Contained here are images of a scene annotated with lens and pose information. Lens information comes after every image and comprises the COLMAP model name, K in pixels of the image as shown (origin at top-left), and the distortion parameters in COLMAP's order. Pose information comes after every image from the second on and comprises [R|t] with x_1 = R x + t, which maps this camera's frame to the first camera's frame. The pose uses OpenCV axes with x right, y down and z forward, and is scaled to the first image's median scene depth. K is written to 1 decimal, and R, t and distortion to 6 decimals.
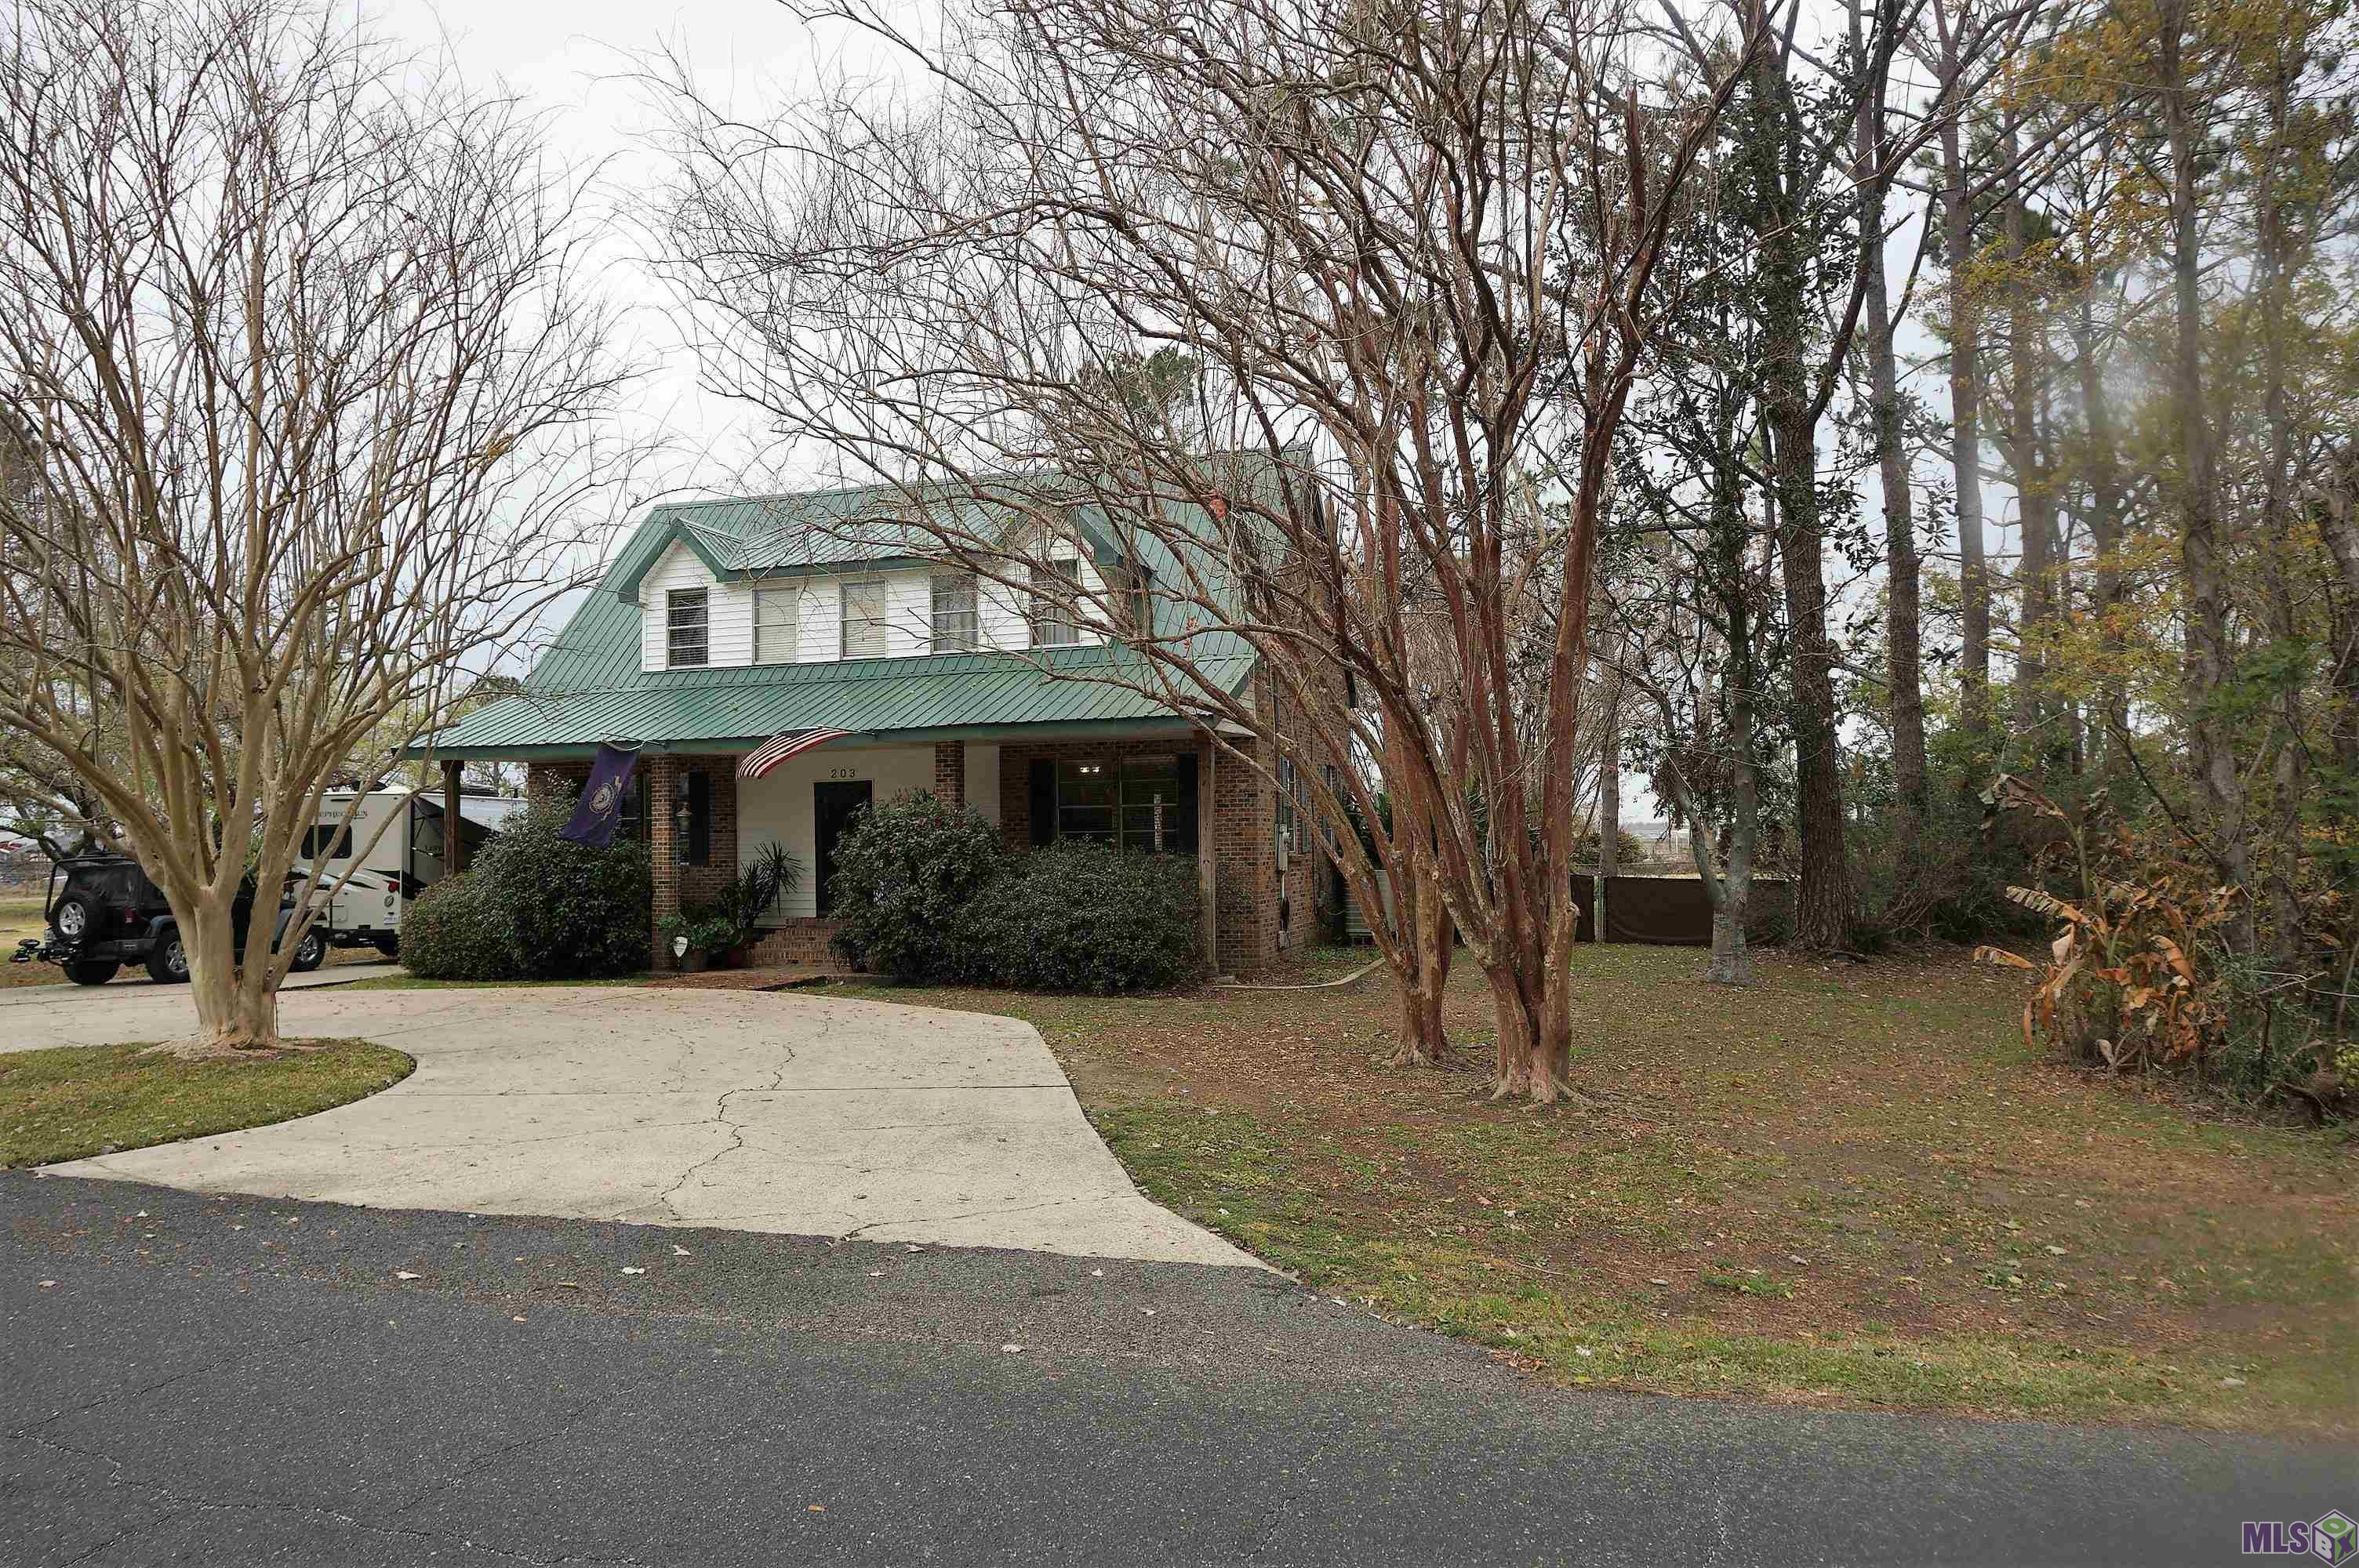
lens RADIAL K [[1594.4, 0, 1186.8], [0, 1594.4, 803.2], [0, 0, 1]] dist [-0.052907, 0.032273]
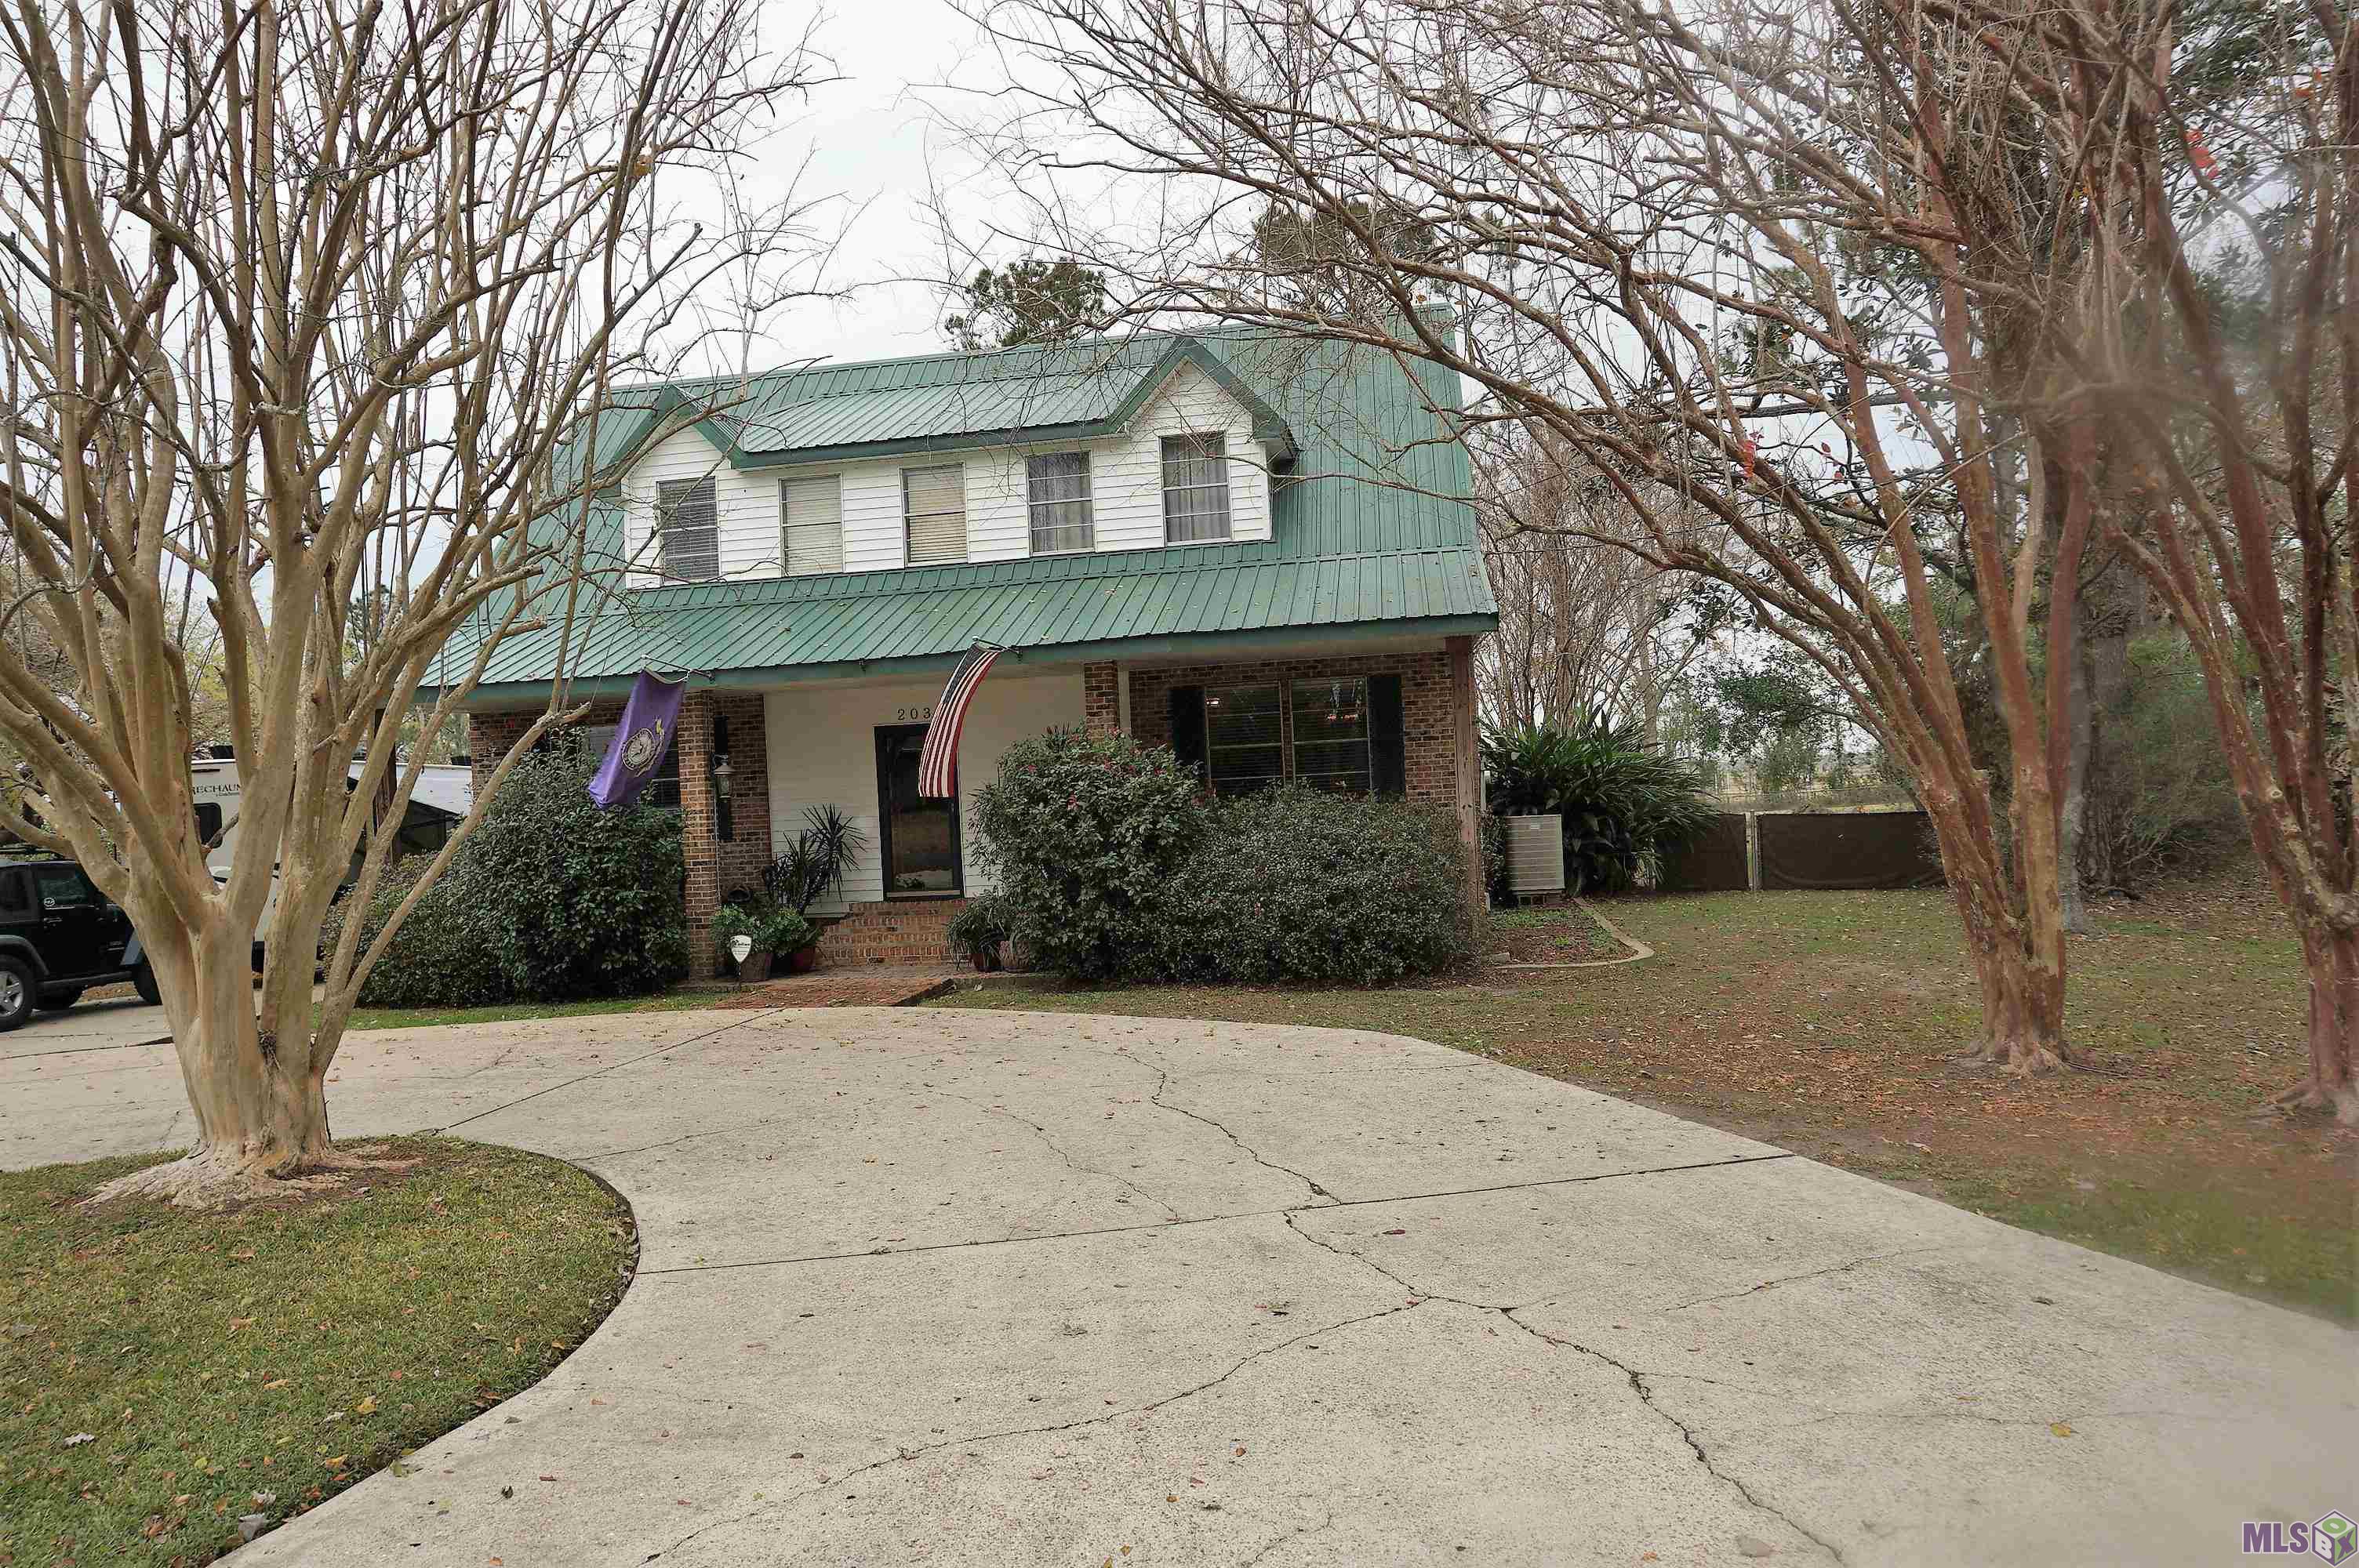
lens RADIAL K [[1594.4, 0, 1187.2], [0, 1594.4, 779.4], [0, 0, 1]] dist [-0.052907, 0.032273]
pose [[0.989304, -0.032686, 0.142158, -0.199586], [0.031349, 0.999441, 0.011635, 0.008717], [-0.142459, -0.007054, 0.989776, 0.218784]]
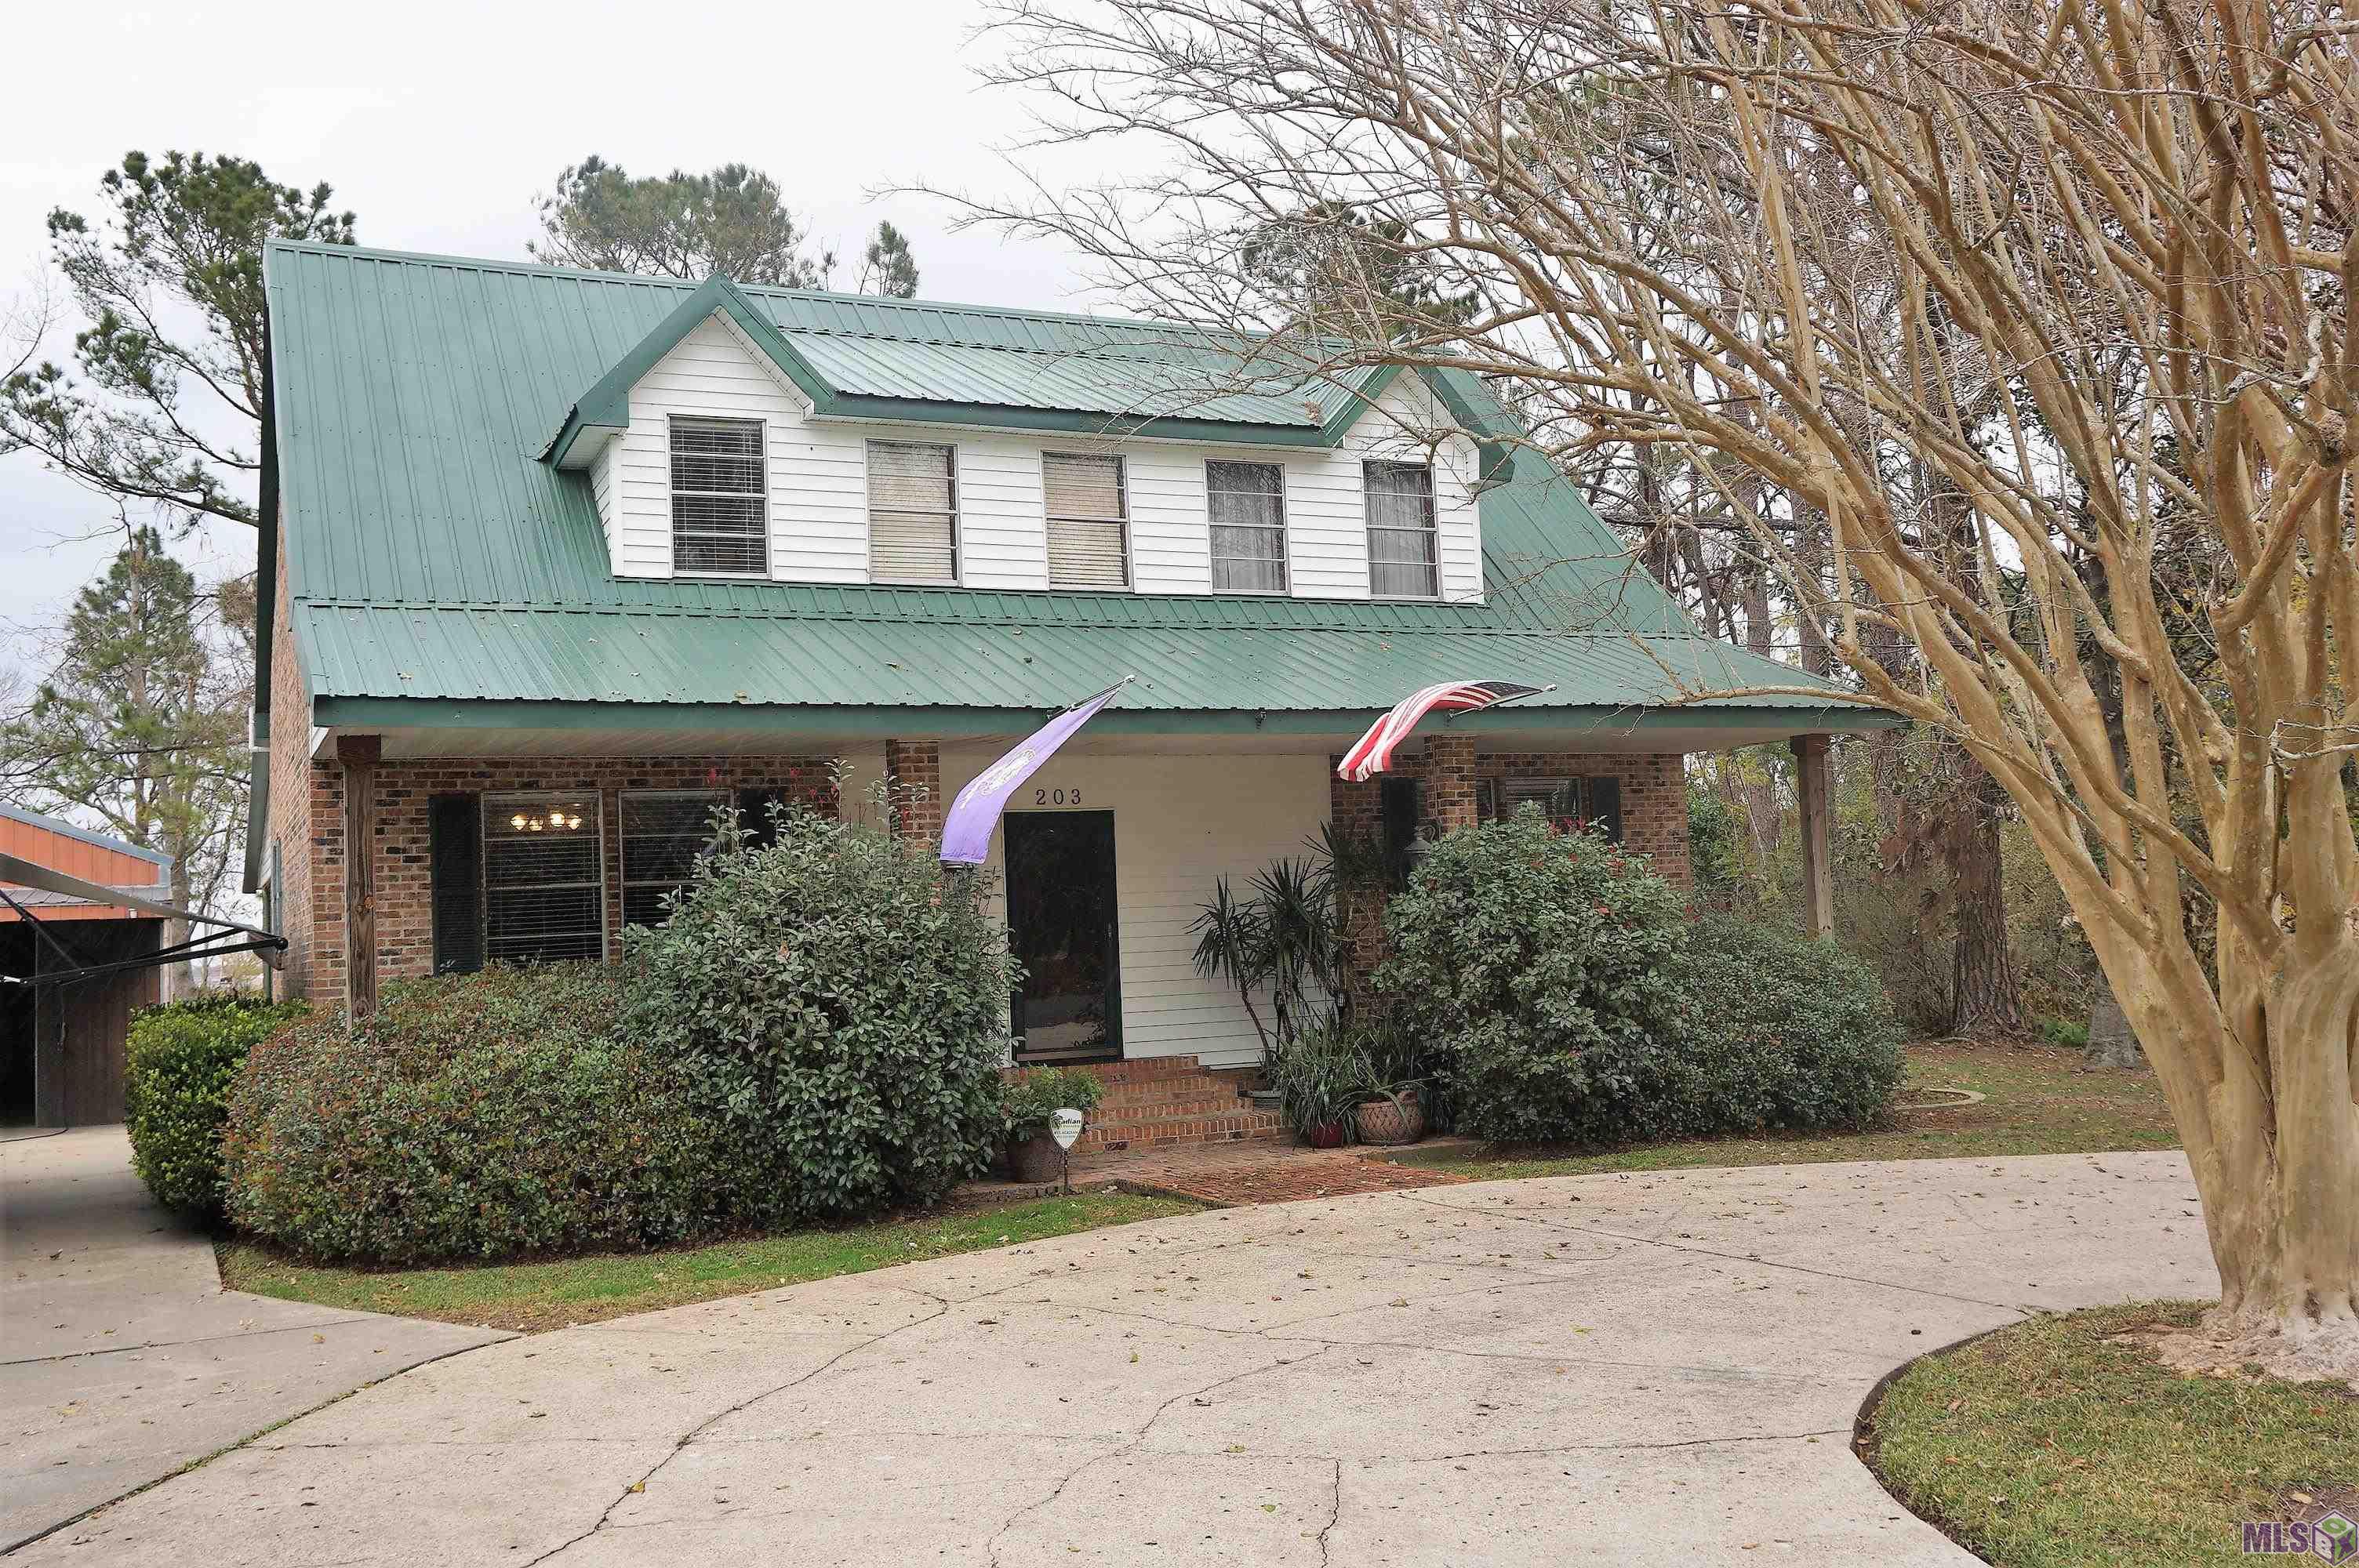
lens RADIAL K [[2091.7, 0, 1167.3], [0, 2091.7, 770.6], [0, 0, 1]] dist [-0.012297, 0.000260]
pose [[0.742035, 0.034784, 0.669458, -0.679901], [0.017254, 0.997331, -0.070945, 0.024397], [-0.670139, 0.064195, 0.739455, 0.454595]]
